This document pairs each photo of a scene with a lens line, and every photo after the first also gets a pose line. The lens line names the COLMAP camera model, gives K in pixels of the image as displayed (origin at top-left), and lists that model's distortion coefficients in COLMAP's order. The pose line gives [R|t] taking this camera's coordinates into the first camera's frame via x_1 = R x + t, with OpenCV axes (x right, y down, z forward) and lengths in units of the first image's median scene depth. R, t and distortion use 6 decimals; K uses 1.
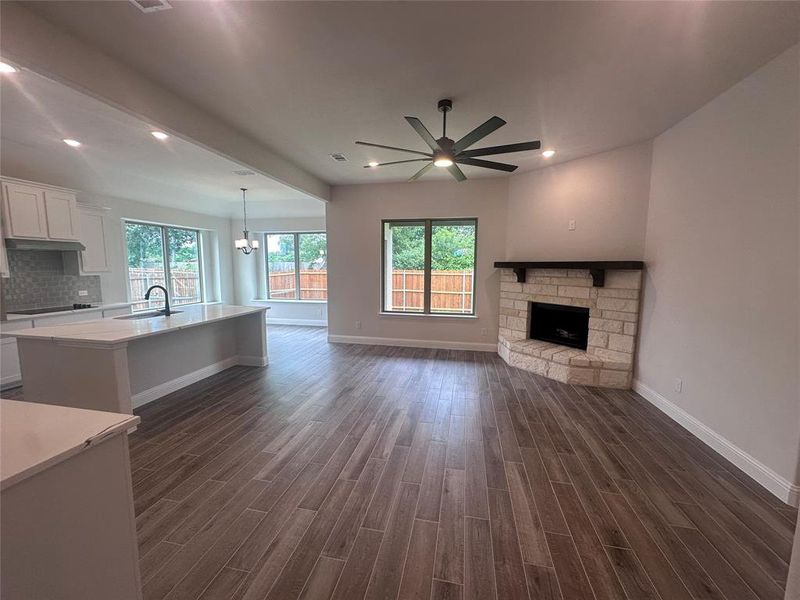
lens RADIAL K [[316.4, 0, 400.7], [0, 316.4, 298.3], [0, 0, 1]] dist [-0.002441, 0.000161]
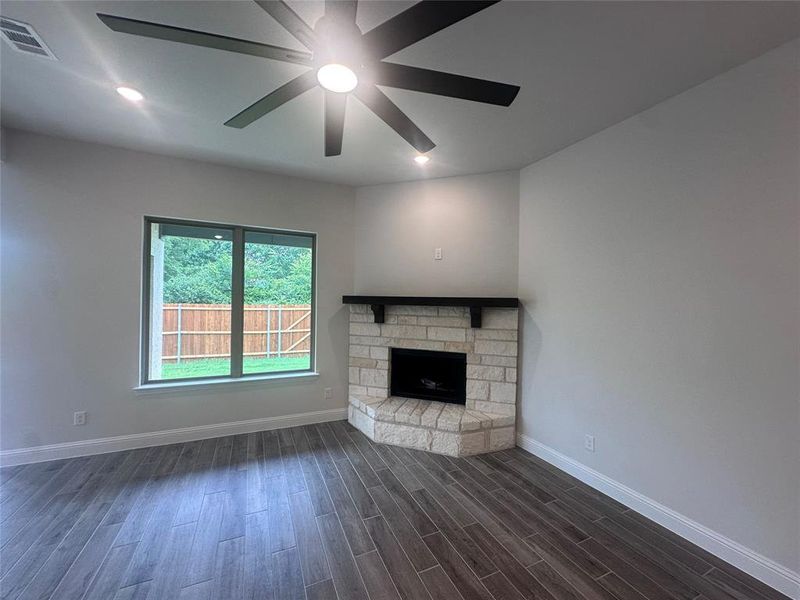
lens RADIAL K [[316.4, 0, 398.9], [0, 316.4, 299.6], [0, 0, 1]] dist [-0.002441, 0.000161]
pose [[0.804621, 0.009558, 0.593711, -0.044755], [0.048381, 0.995491, -0.081594, -0.054935], [-0.591814, 0.094376, 0.800531, 0.467256]]
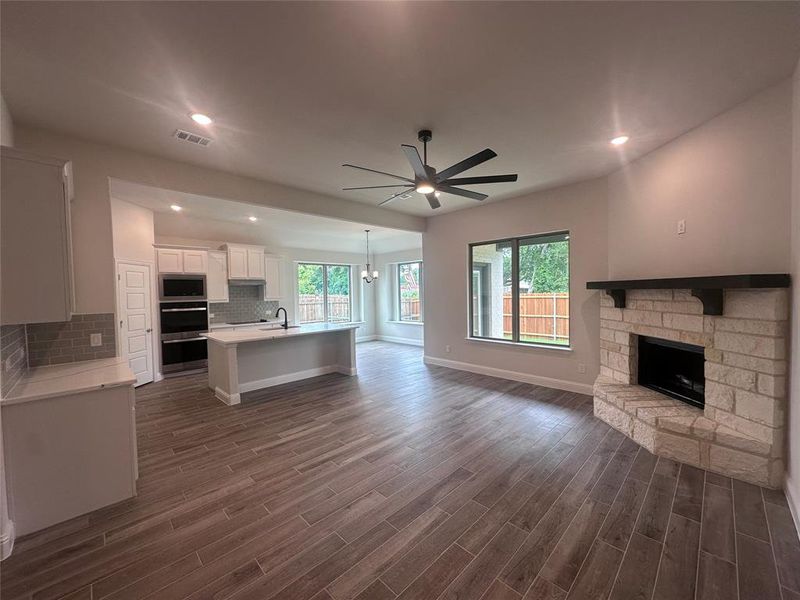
lens RADIAL K [[316.4, 0, 401.7], [0, 316.4, 298.0], [0, 0, 1]] dist [-0.002441, 0.000161]
pose [[0.834378, -0.008252, -0.551131, 0.474696], [-0.034726, 0.997115, -0.067503, -0.005174], [0.550097, 0.075462, 0.831684, 0.099962]]
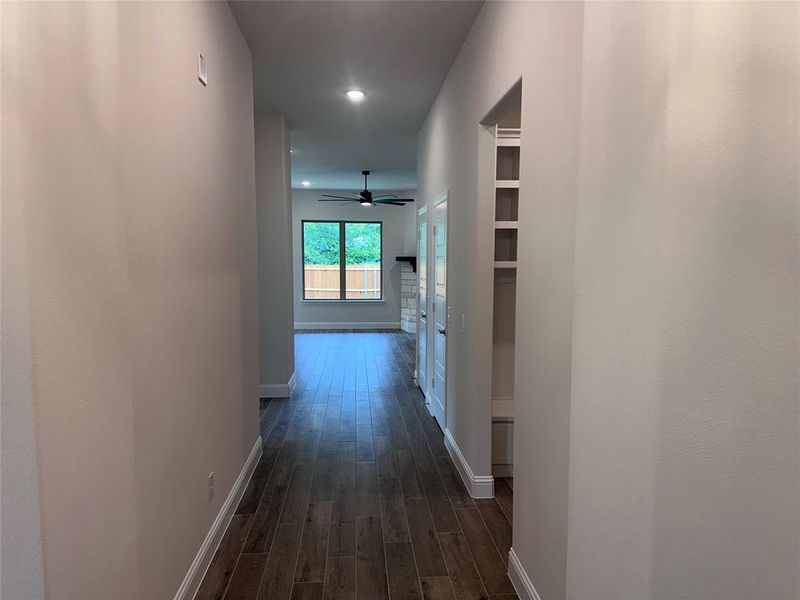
lens RADIAL K [[544.1, 0, 403.5], [0, 544.1, 301.4], [0, 0, 1]] dist [0.006582, 0.000167]
pose [[0.958562, -0.023377, 0.283925, -0.422444], [0.030260, 0.999344, -0.019880, 0.154600], [-0.283274, 0.027648, 0.958640, -1.546693]]
